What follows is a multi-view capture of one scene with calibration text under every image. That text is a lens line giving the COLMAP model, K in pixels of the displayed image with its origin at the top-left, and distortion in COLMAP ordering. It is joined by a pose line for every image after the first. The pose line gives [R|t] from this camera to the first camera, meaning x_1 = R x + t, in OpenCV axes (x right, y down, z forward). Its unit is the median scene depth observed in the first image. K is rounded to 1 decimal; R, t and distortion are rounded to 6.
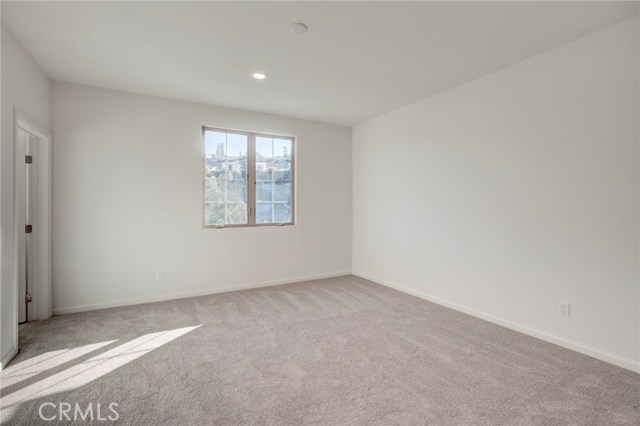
lens RADIAL K [[293.1, 0, 321.5], [0, 293.1, 210.3], [0, 0, 1]] dist [-0.001107, 0.000090]
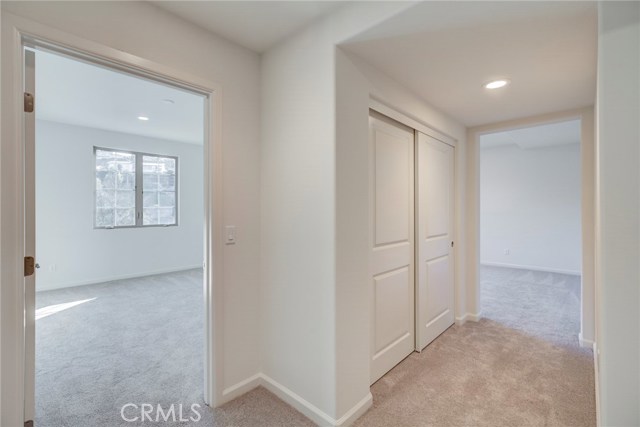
lens RADIAL K [[293.1, 0, 317.5], [0, 293.1, 211.0], [0, 0, 1]] dist [-0.001107, 0.000090]
pose [[0.957617, -0.003555, 0.288022, 0.137655], [0.007513, 0.999892, -0.012638, 0.007478], [-0.287946, 0.014266, 0.957540, -0.441150]]
